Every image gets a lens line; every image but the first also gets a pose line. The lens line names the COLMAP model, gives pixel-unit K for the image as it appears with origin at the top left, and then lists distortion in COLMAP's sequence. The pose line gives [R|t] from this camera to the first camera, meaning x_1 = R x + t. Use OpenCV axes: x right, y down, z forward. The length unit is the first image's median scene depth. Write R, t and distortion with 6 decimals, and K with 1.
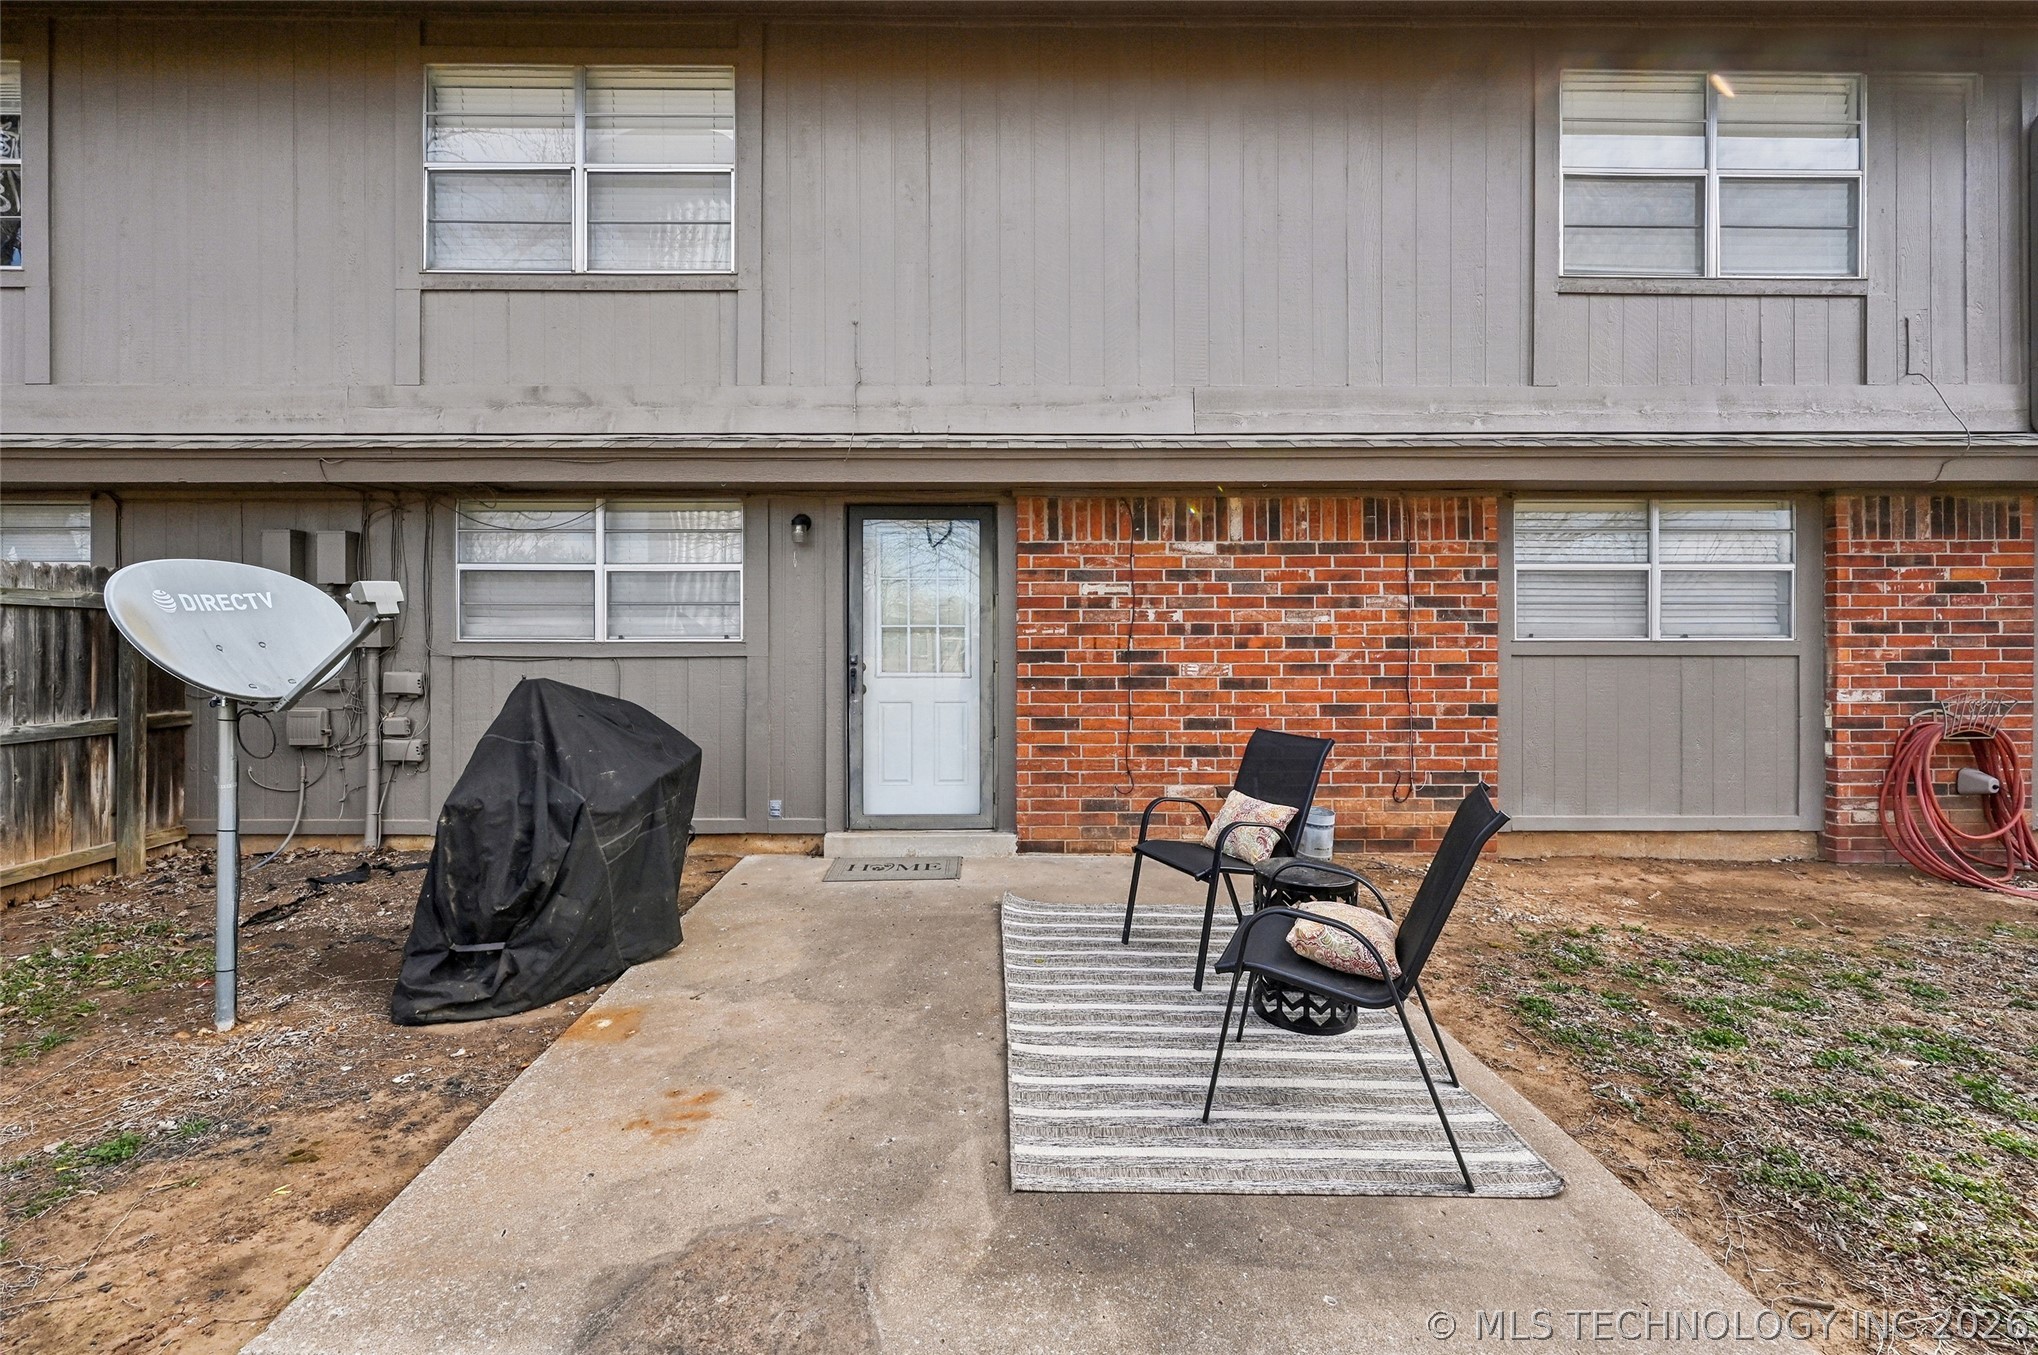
lens RADIAL K [[810.1, 0, 978.9], [0, 810.1, 645.5], [0, 0, 1]] dist [0.000698, -0.000018]
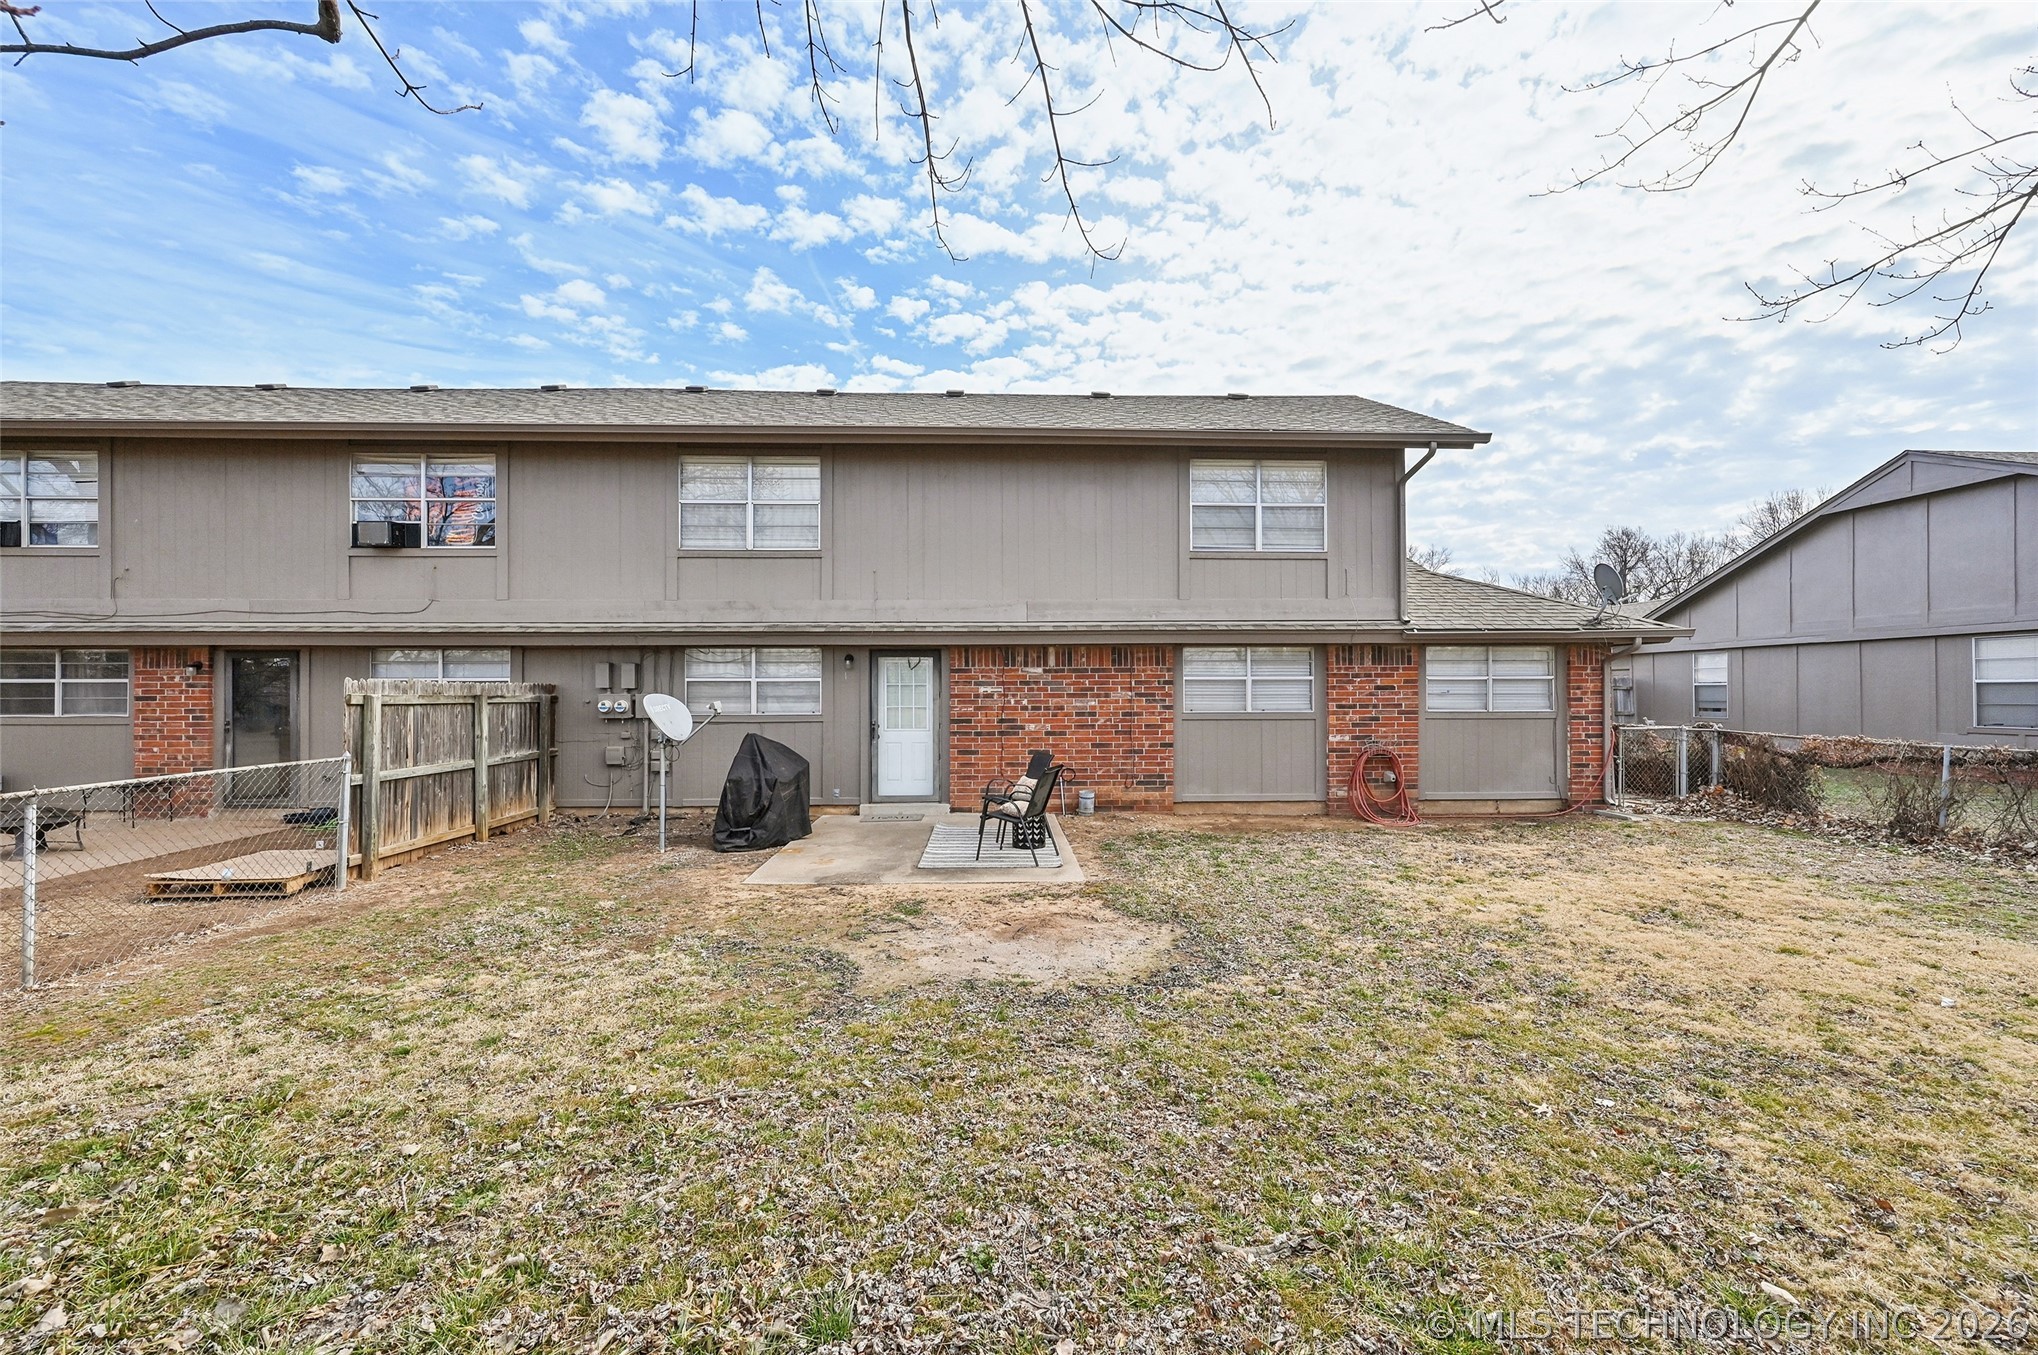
lens RADIAL K [[810.1, 0, 1022.8], [0, 810.1, 678.1], [0, 0, 1]] dist [0.000698, -0.000018]
pose [[0.999223, -0.001728, 0.039377, 0.155509], [0.002403, 0.999851, -0.017111, -0.063378], [-0.039341, 0.017192, 0.999078, -1.156752]]
